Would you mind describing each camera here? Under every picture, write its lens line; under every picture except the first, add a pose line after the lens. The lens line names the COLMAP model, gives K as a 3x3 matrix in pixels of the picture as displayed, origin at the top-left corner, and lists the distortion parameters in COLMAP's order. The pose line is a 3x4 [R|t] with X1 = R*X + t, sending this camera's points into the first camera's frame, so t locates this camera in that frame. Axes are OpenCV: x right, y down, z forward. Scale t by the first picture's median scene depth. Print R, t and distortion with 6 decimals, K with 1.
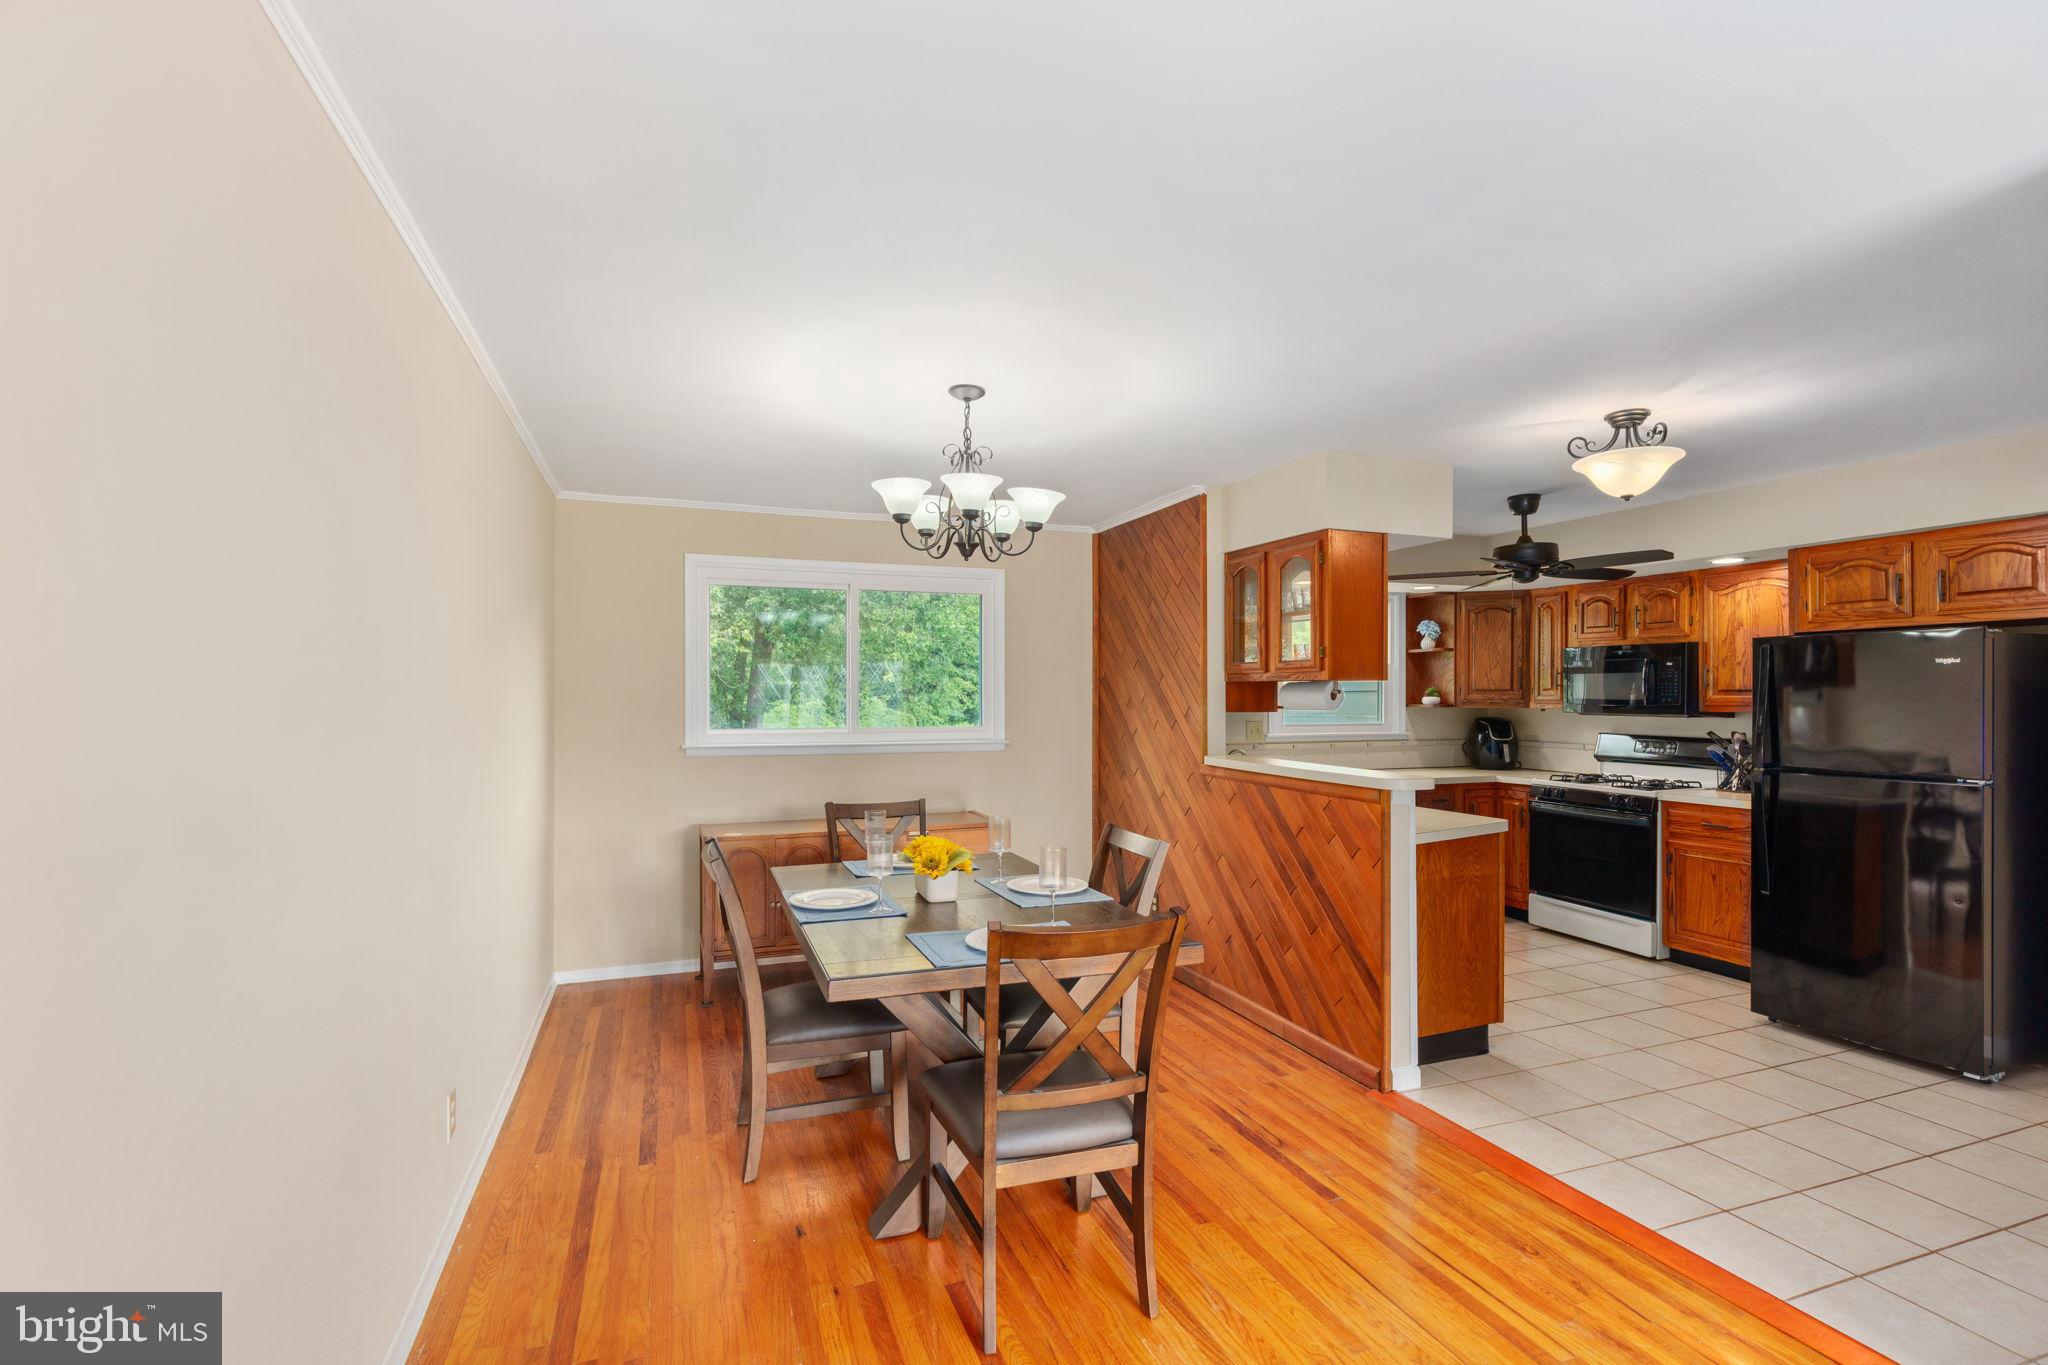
lens RADIAL K [[939.5, 0, 1017.3], [0, 939.5, 696.1], [0, 0, 1]] dist [-0.002883, 0.002822]
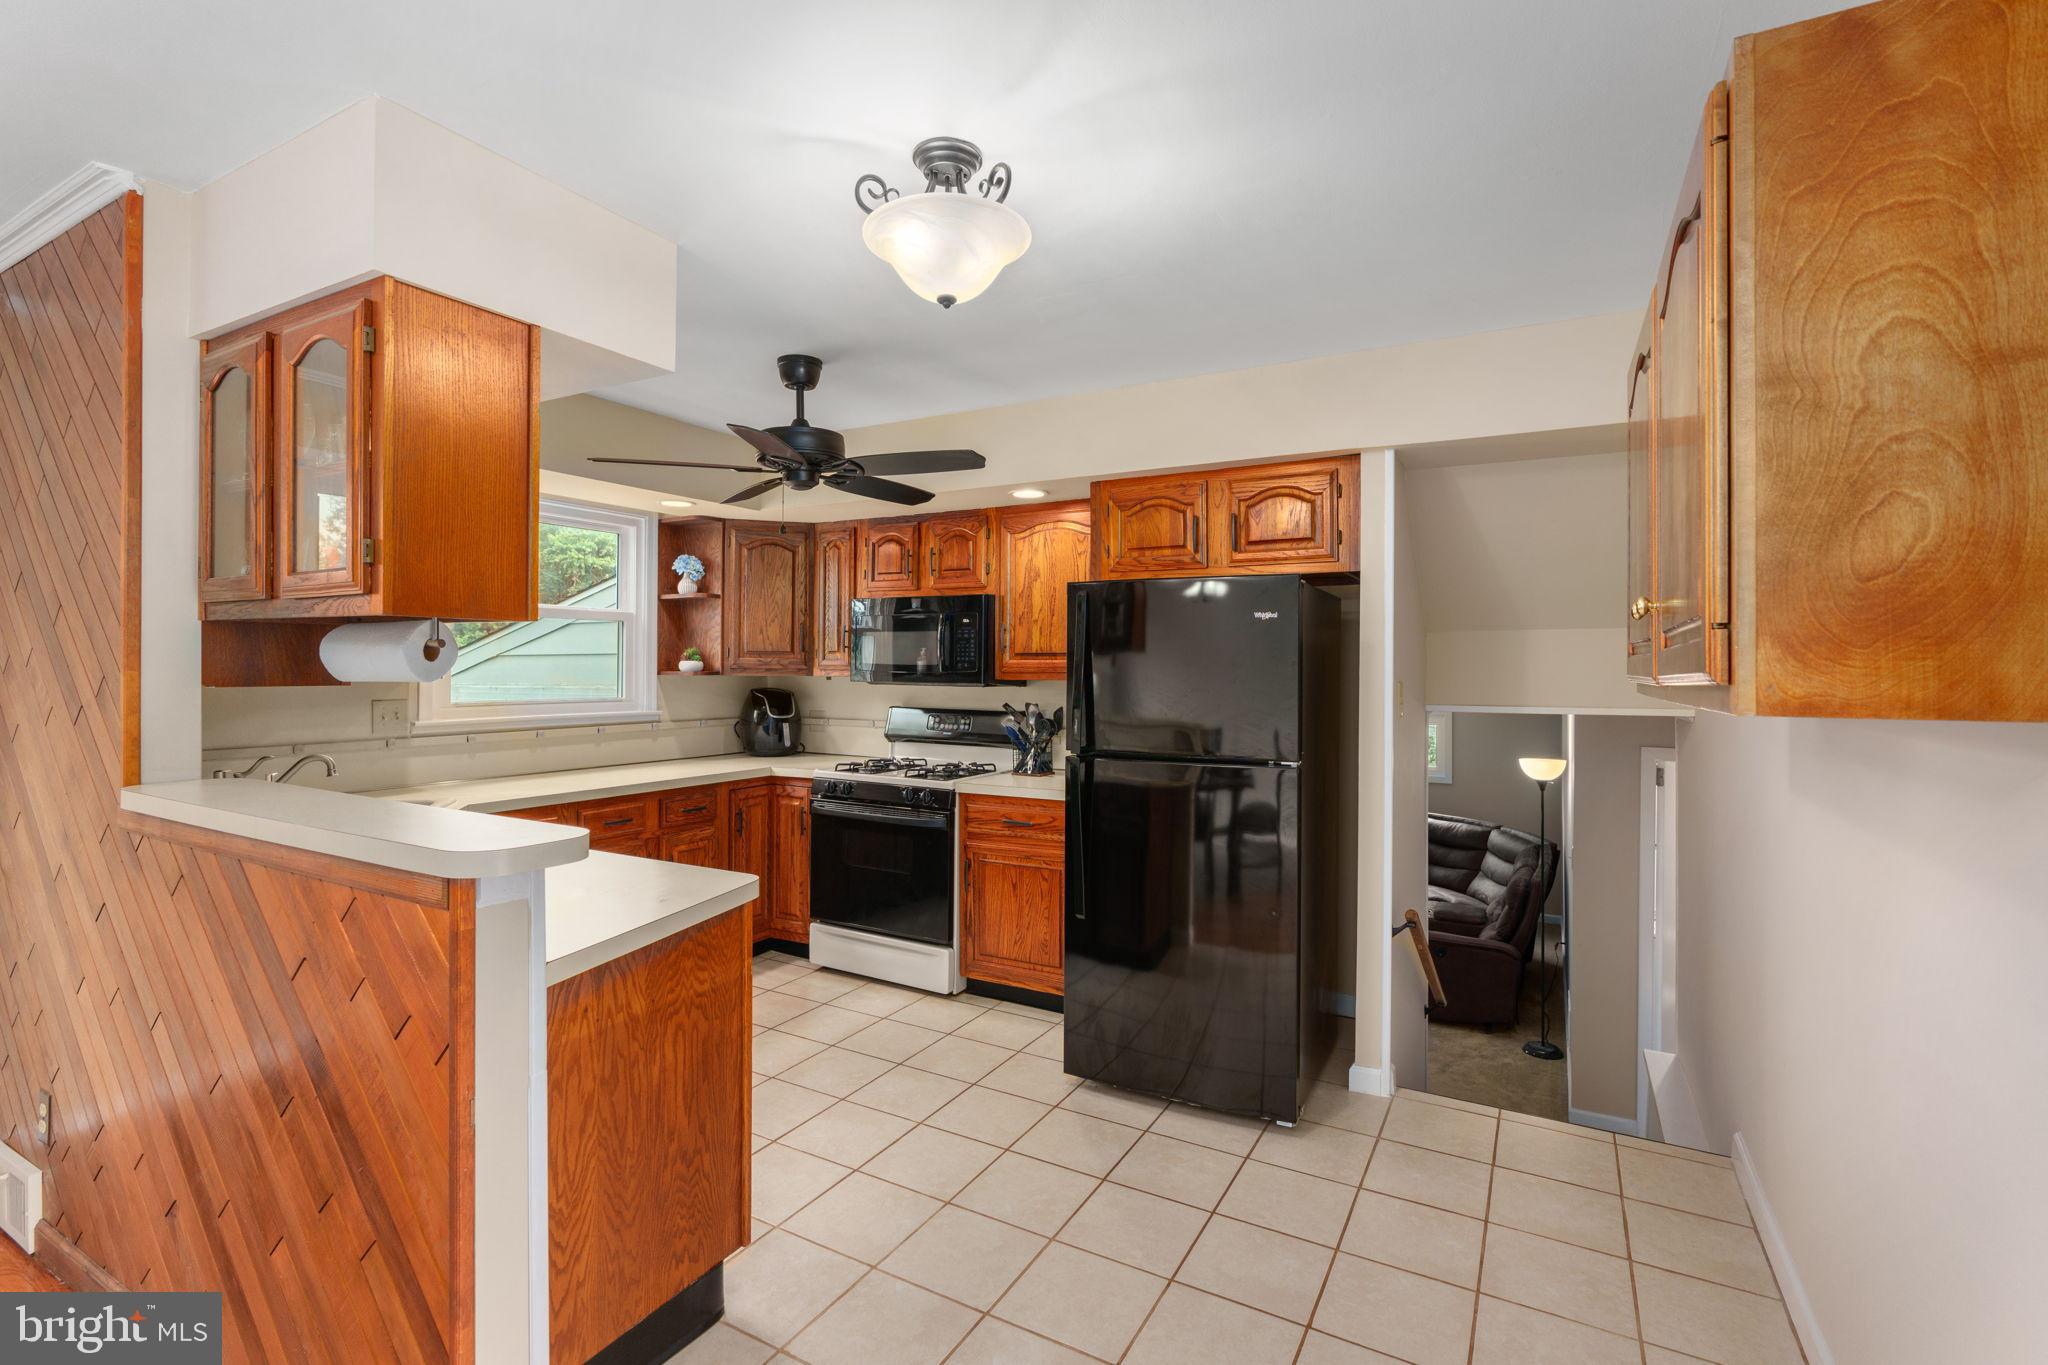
lens RADIAL K [[939.5, 0, 1012.5], [0, 939.5, 664.1], [0, 0, 1]] dist [-0.002883, 0.002822]
pose [[0.769318, 0.004398, 0.638850, 0.239923], [-0.004182, 0.999990, -0.001848, 0.005071], [-0.638852, -0.001249, 0.769329, 0.404712]]
